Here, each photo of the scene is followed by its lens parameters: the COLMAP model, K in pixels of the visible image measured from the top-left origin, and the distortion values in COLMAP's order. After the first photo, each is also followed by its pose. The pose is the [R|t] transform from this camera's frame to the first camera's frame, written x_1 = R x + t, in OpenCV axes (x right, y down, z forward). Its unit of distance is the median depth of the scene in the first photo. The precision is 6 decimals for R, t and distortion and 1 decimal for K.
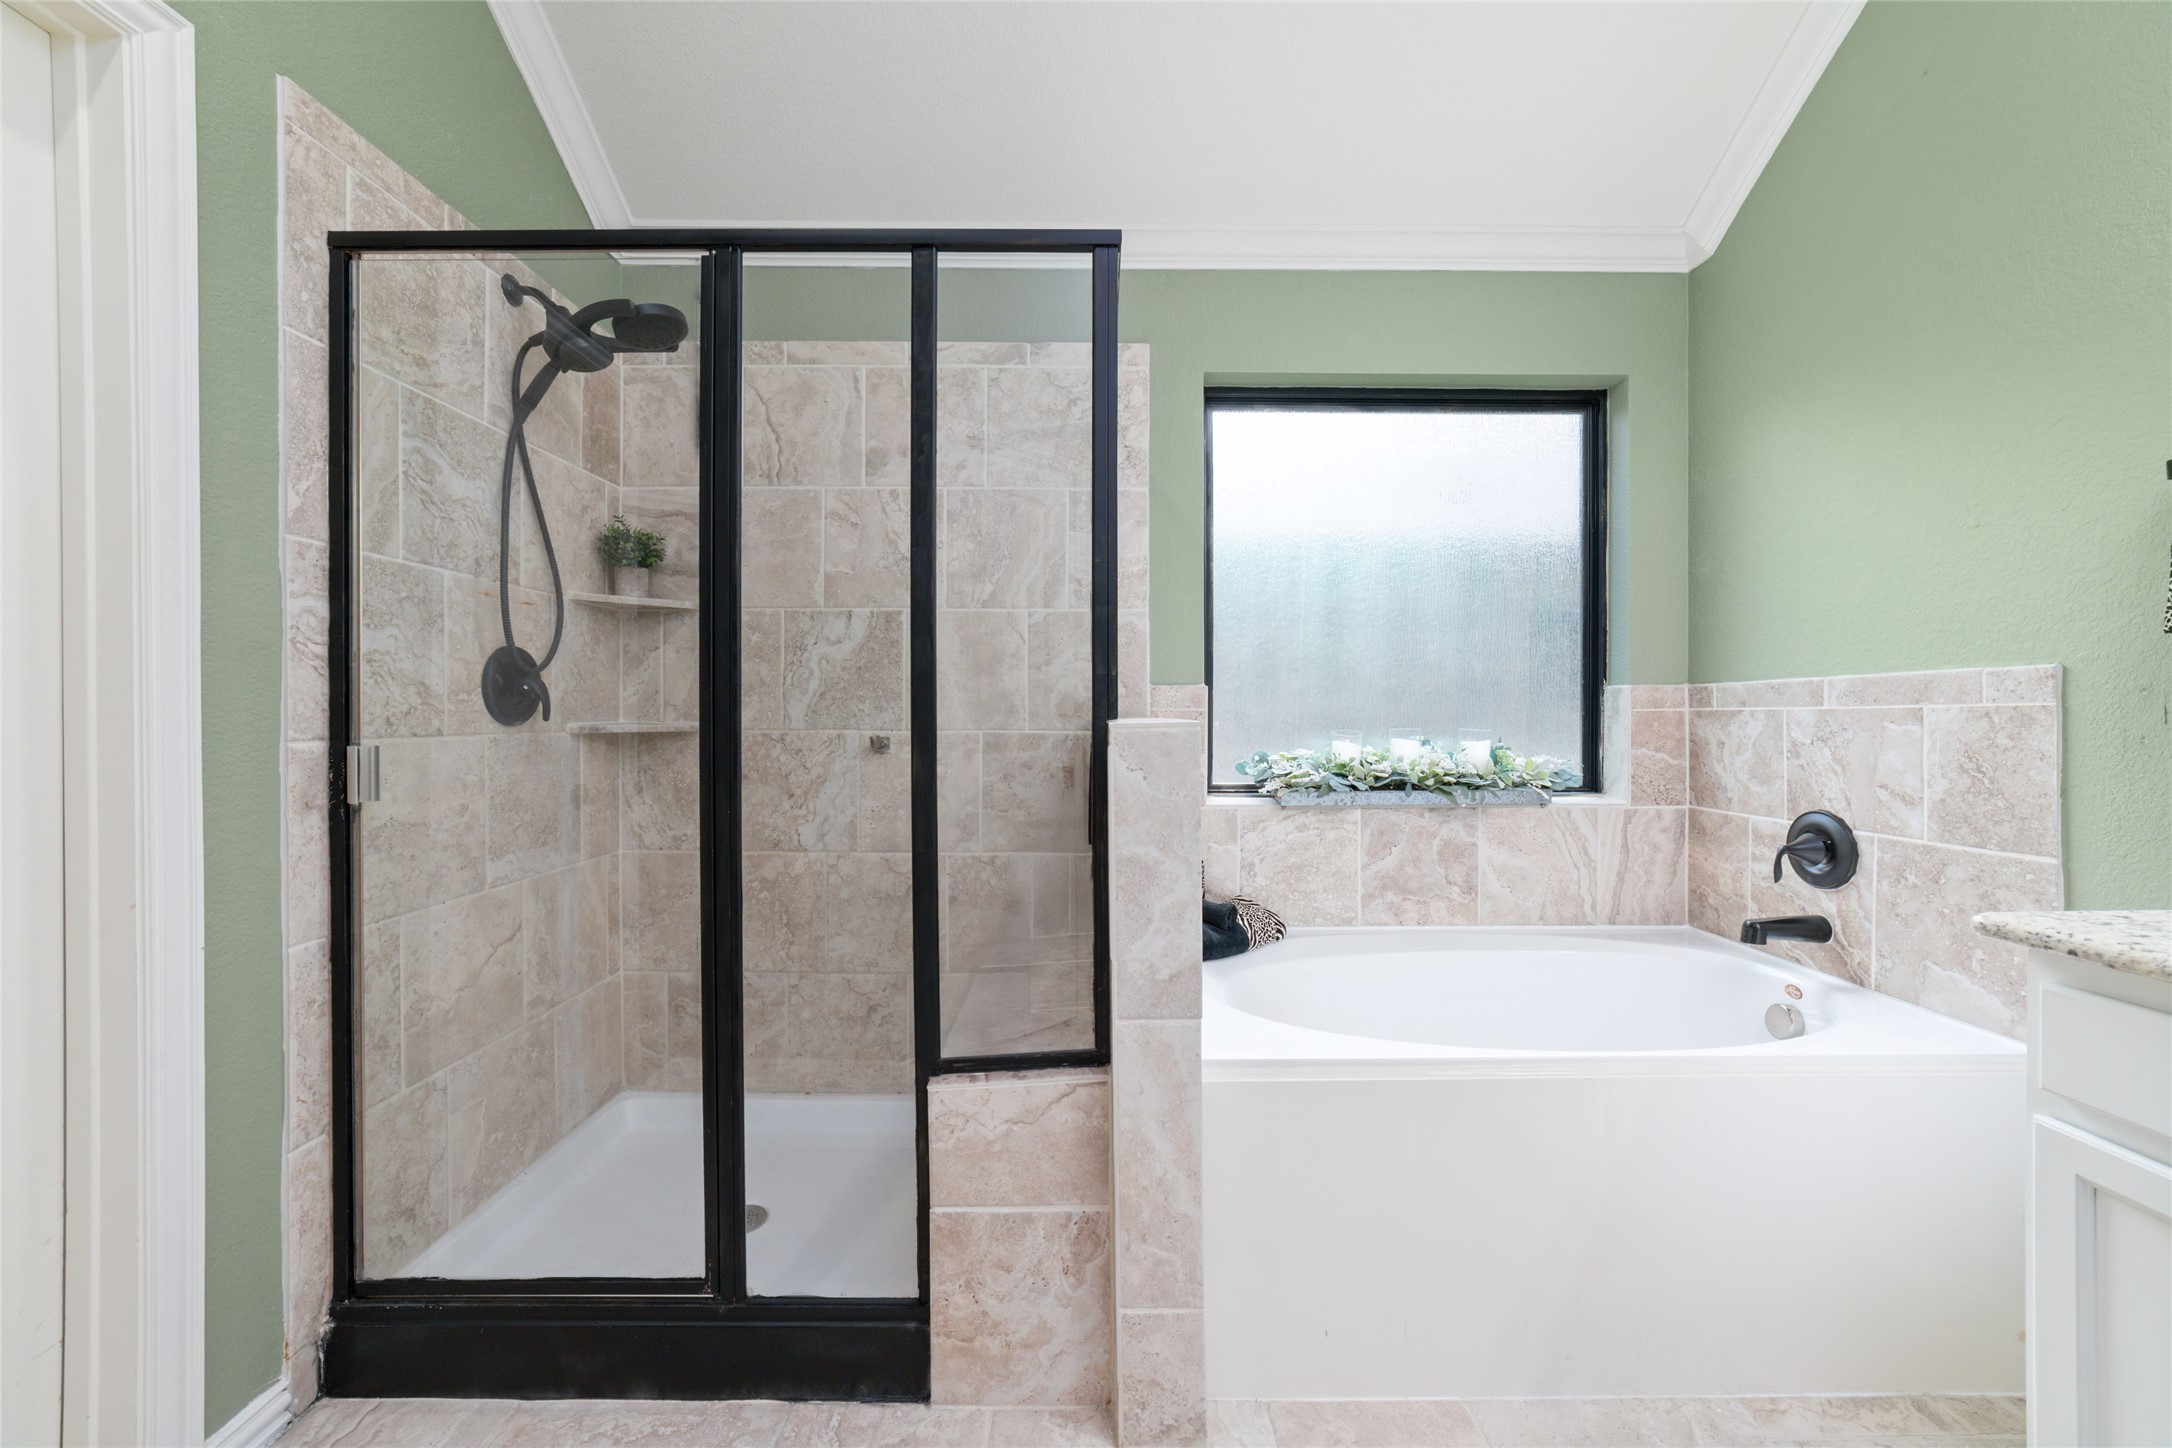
lens RADIAL K [[832.6, 0, 1107.1], [0, 832.6, 733.7], [0, 0, 1]] dist [-0.020481, 0.007754]
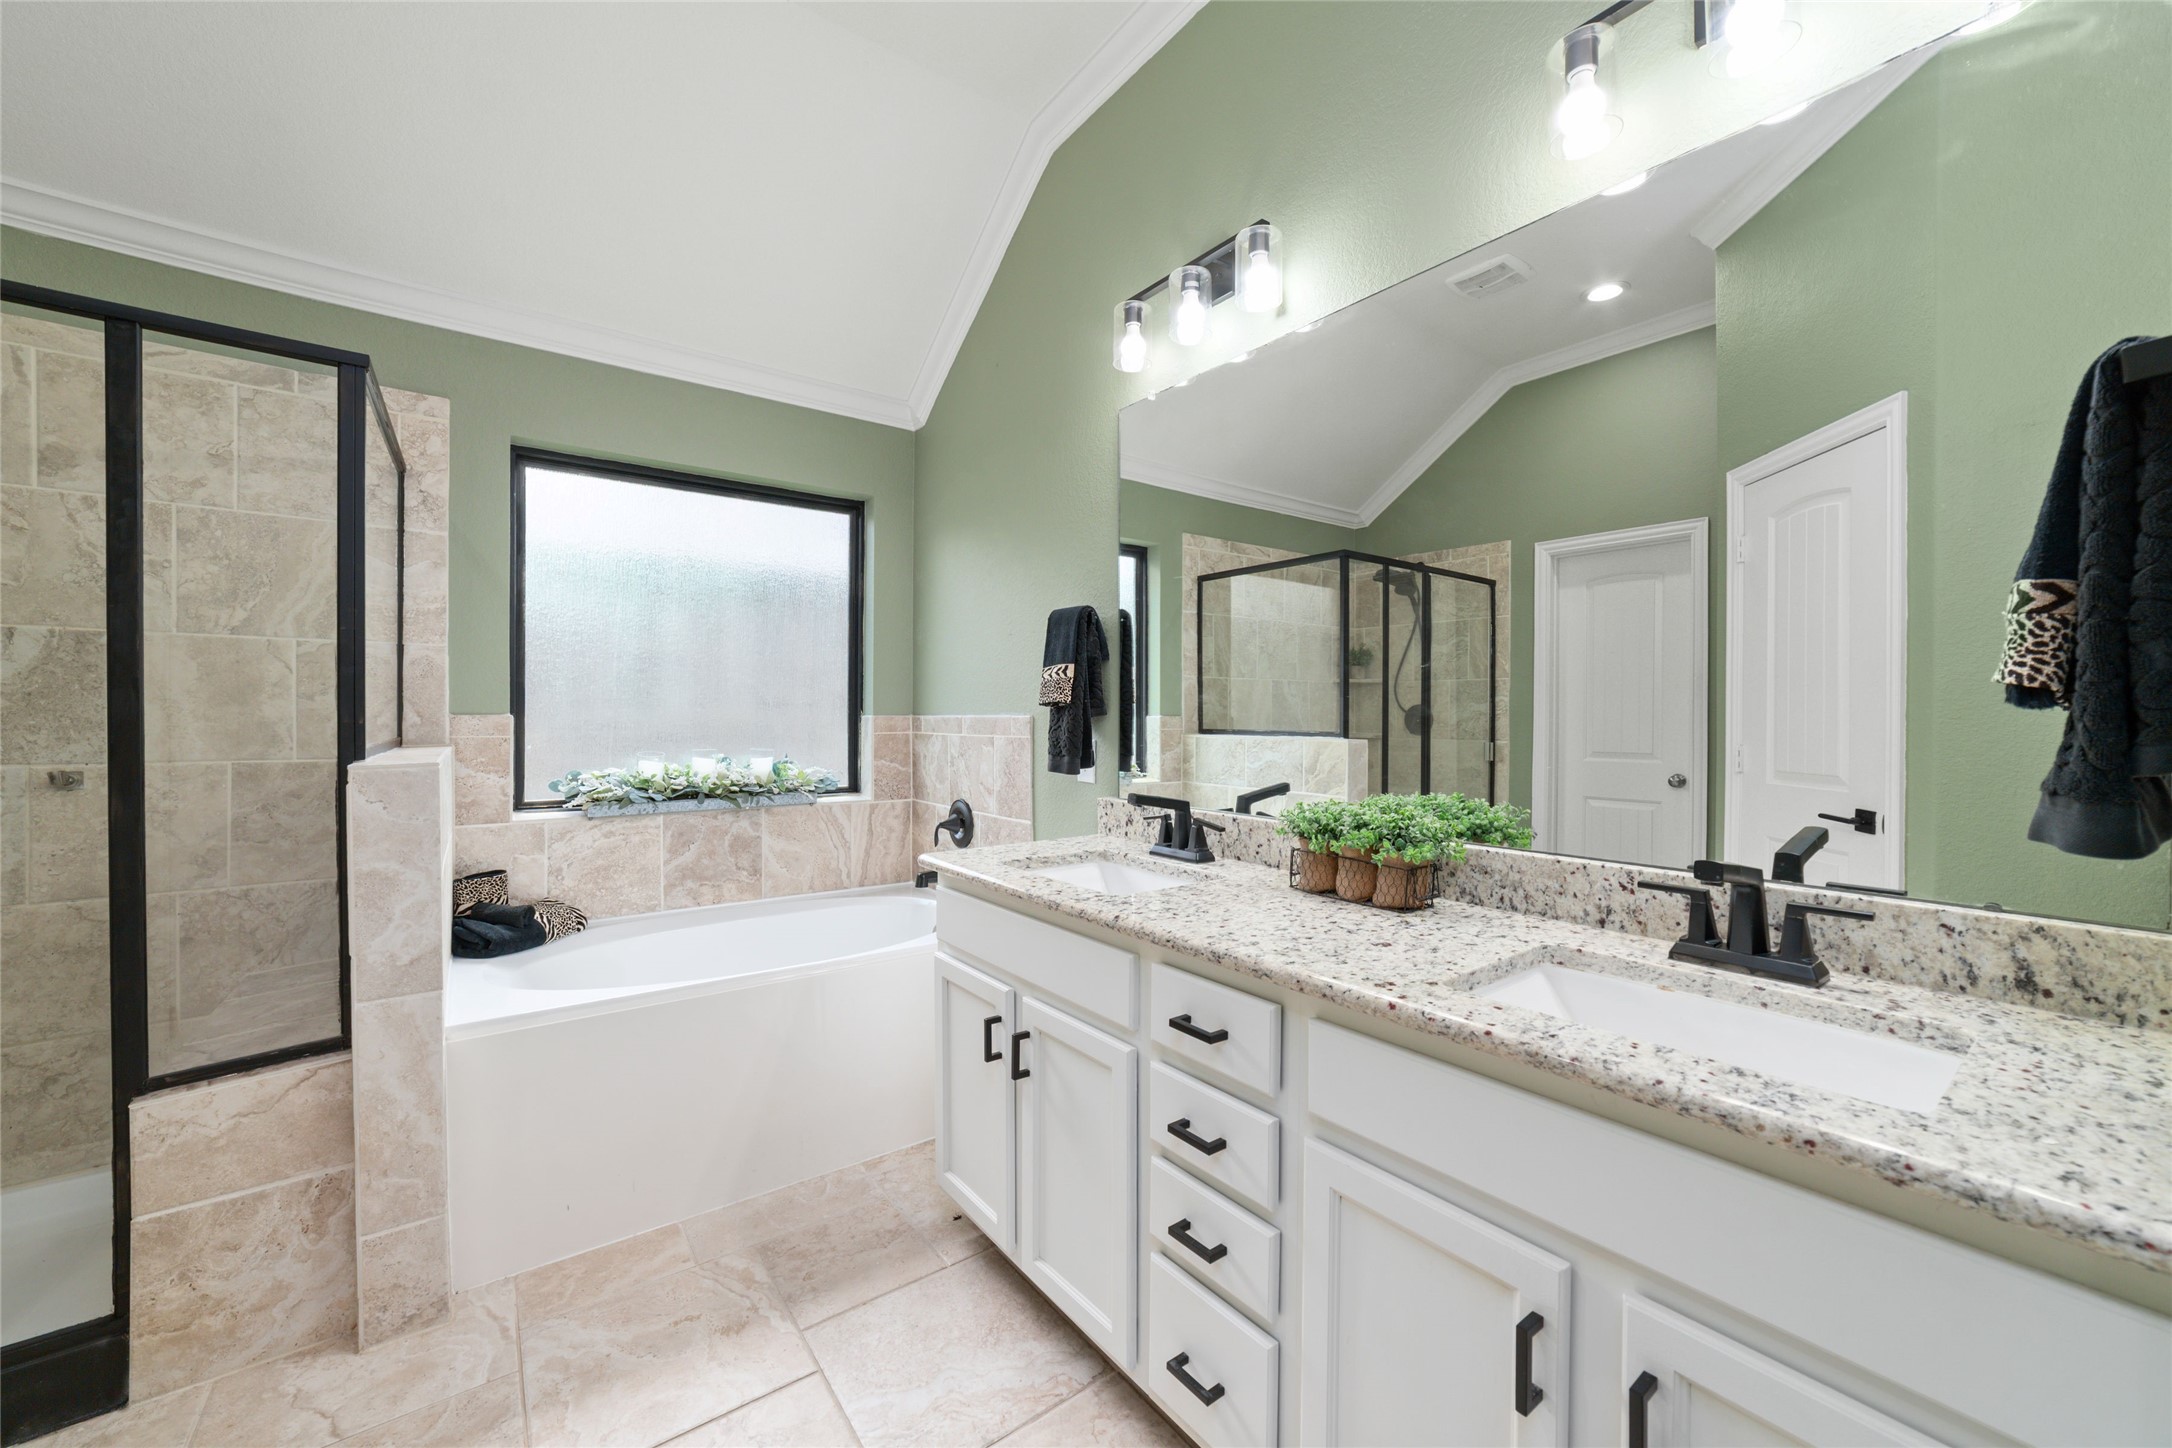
lens RADIAL K [[832.6, 0, 1105.6], [0, 832.6, 722.8], [0, 0, 1]] dist [-0.020481, 0.007754]
pose [[0.808319, -0.003286, 0.588735, 0.115771], [0.008873, 0.999939, -0.006602, -0.034390], [-0.588678, 0.010561, 0.808299, -0.391266]]
